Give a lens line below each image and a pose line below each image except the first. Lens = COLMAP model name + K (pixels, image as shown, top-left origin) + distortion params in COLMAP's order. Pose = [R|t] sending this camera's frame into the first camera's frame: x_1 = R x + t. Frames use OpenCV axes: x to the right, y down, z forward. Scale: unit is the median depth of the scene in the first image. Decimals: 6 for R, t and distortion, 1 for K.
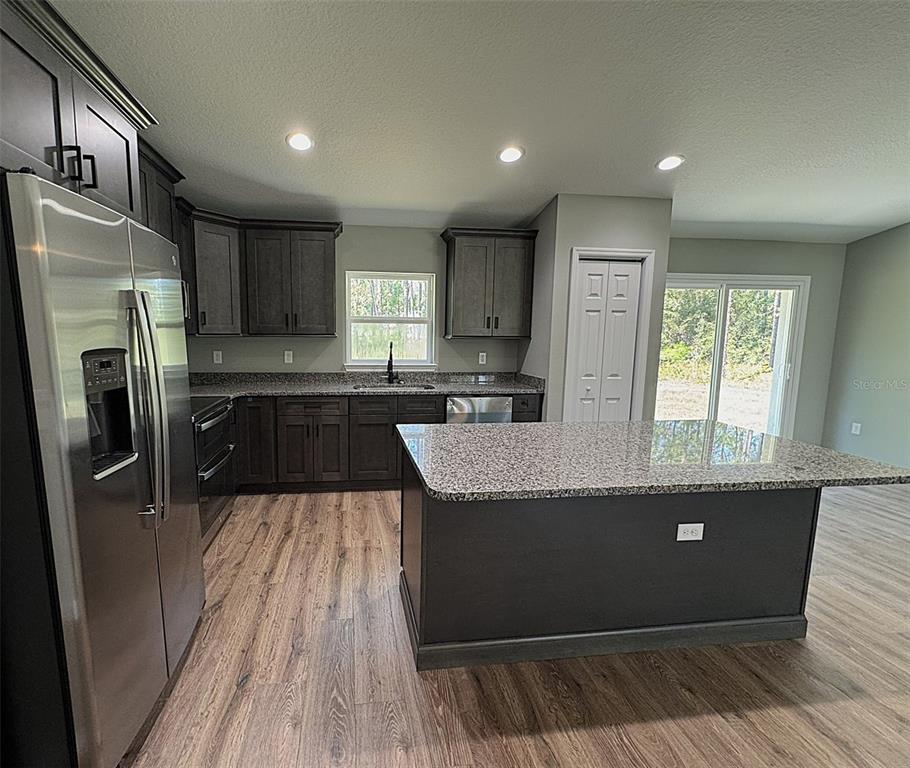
lens RADIAL K [[423.3, 0, 399.0], [0, 423.3, 383.9], [0, 0, 1]] dist [-0.000202, -0.000010]
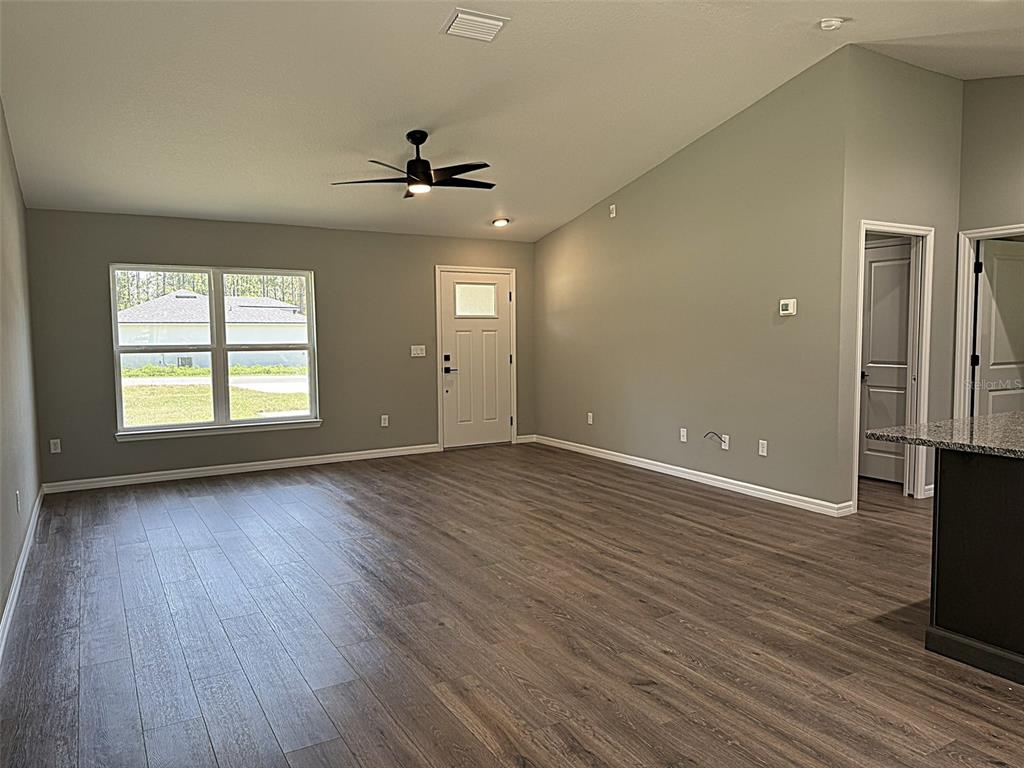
lens RADIAL K [[716.1, 0, 512.0], [0, 716.1, 384.0], [0, 0, 1]] dist [0.089385, -0.134023]
pose [[-0.916465, 0.030908, -0.398920, 1.295154], [-0.044906, 0.982767, 0.179309, -0.106032], [0.397588, 0.182244, -0.899284, 1.060026]]
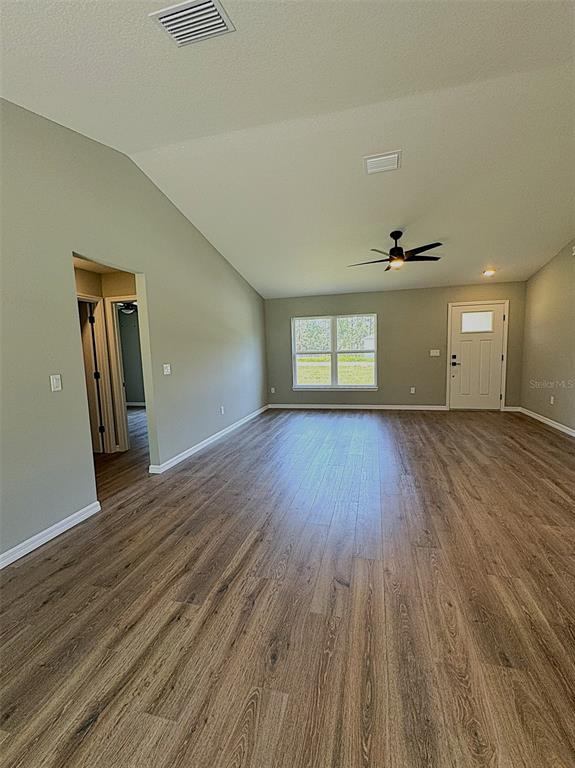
lens RADIAL K [[333.2, 0, 287.5], [0, 333.2, 384.0], [0, 0, 1]] dist [-0.003857, 0.000187]
pose [[-0.931937, -0.018355, 0.362156, 0.762521], [0.068063, 0.972114, 0.224414, -0.096253], [-0.356176, 0.233789, -0.904700, 0.918914]]
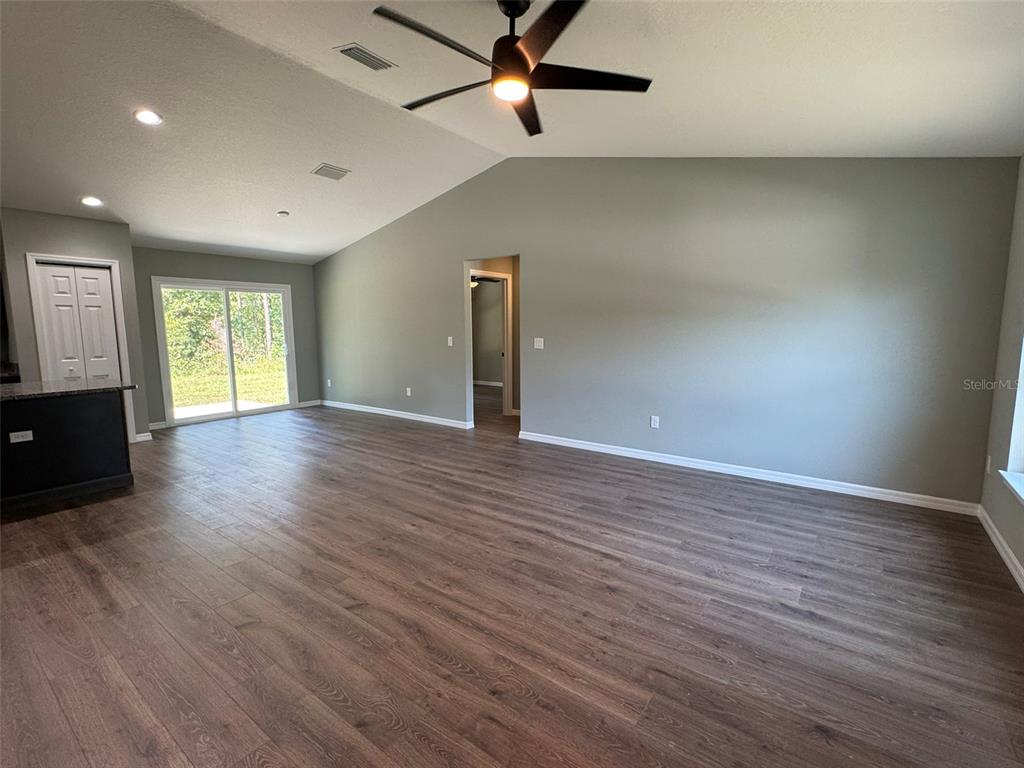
lens RADIAL K [[469.9, 0, 512.0], [0, 469.9, 384.0], [0, 0, 1]] dist [-0.003479, 0.000164]
pose [[0.686691, -0.100288, 0.719999, 0.361214], [0.099140, 0.994104, 0.043914, 0.127819], [-0.720158, 0.041226, 0.692584, -0.905796]]
